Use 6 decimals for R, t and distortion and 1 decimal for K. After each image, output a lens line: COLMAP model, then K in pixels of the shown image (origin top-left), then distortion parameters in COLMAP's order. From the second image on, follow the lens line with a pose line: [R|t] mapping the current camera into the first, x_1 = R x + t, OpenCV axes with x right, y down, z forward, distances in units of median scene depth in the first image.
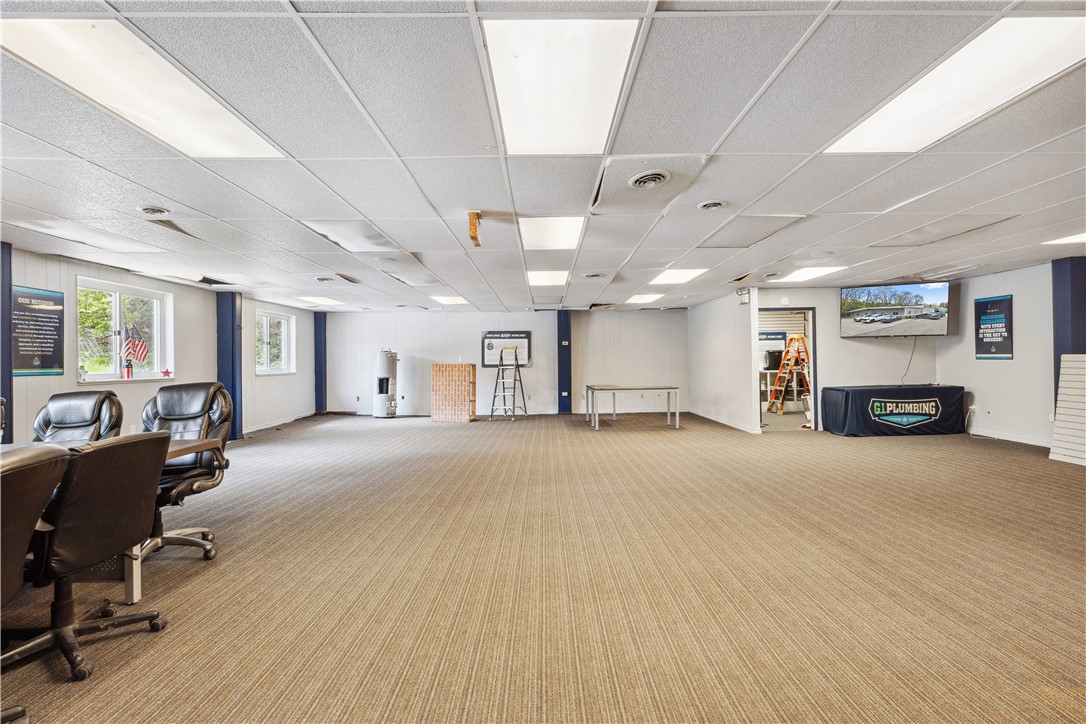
lens RADIAL K [[509.0, 0, 548.9], [0, 509.0, 359.8], [0, 0, 1]] dist [0.001038, -0.000009]
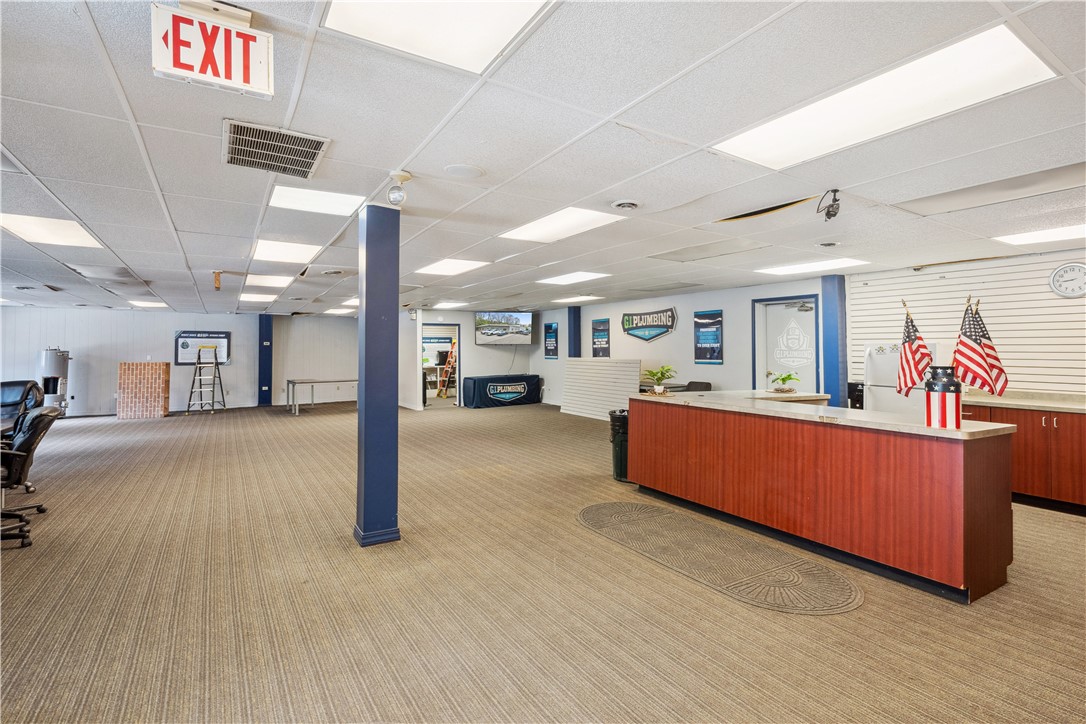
lens RADIAL K [[514.5, 0, 547.0], [0, 514.5, 339.2], [0, 0, 1]] dist [0.000670, 0.000058]
pose [[0.851598, 0.018017, 0.523886, -0.061780], [-0.003473, 0.999581, -0.028731, -0.019039], [-0.524184, 0.022648, 0.851304, -0.516207]]
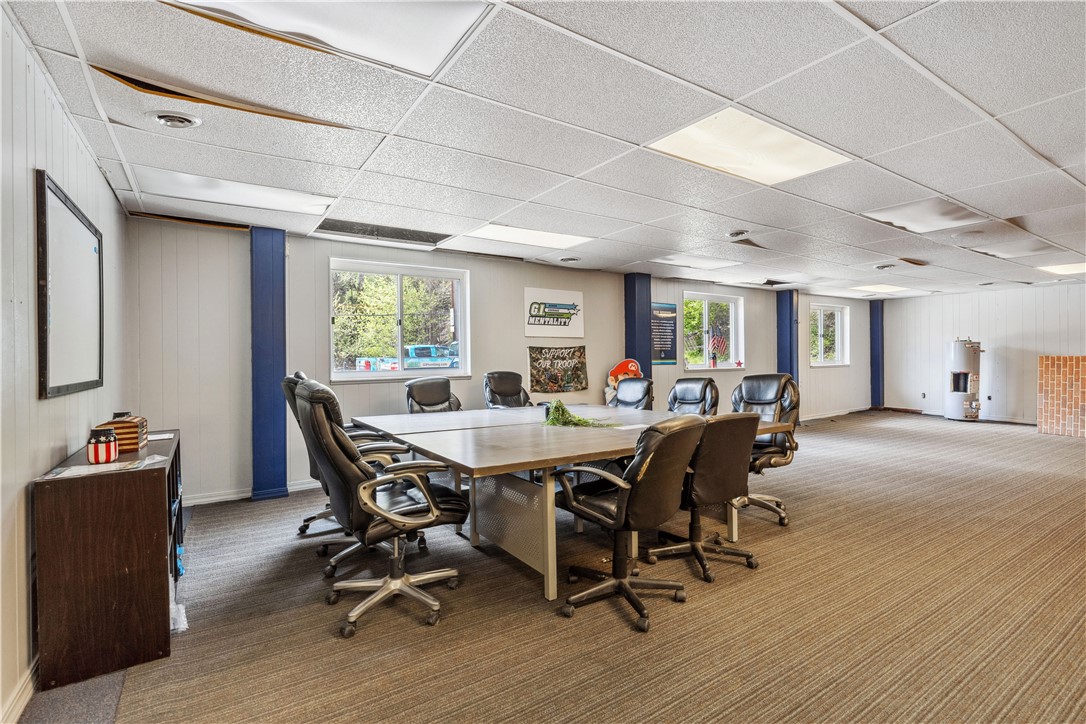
lens RADIAL K [[510.1, 0, 544.7], [0, 510.1, 357.9], [0, 0, 1]] dist [-0.000134, 0.000024]
pose [[0.545864, 0.005327, -0.837857, 0.005504], [0.007154, 0.999914, 0.011017, -0.004176], [0.837843, -0.012008, 0.545779, -0.039882]]
